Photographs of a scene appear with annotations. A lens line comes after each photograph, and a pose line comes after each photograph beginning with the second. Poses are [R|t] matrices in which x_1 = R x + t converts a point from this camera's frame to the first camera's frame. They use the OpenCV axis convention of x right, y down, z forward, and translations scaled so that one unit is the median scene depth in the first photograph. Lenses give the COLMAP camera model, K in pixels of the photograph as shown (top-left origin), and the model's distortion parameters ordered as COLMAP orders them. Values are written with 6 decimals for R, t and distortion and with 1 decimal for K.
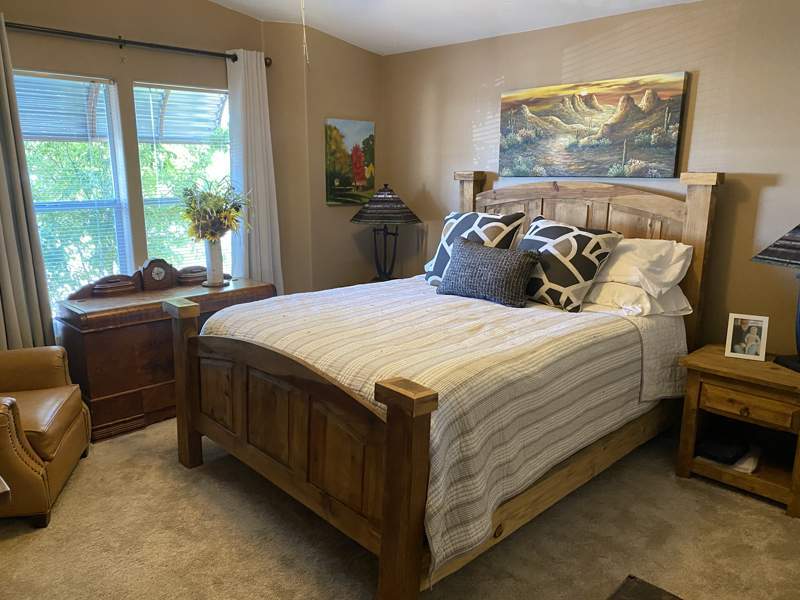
lens RADIAL K [[612.1, 0, 400.5], [0, 612.1, 303.0], [0, 0, 1]] dist [0.037538, -0.037879]
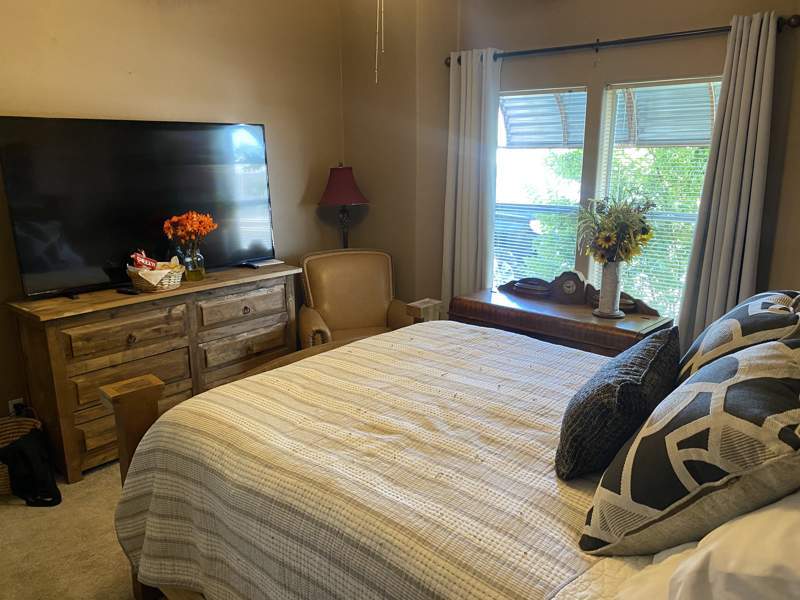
lens RADIAL K [[612.1, 0, 400.5], [0, 612.1, 303.0], [0, 0, 1]] dist [0.037538, -0.037879]
pose [[0.066741, 0.235131, -0.969670, 0.645568], [-0.219308, 0.951527, 0.215637, -0.209302], [0.973370, 0.198264, 0.115072, 0.777905]]
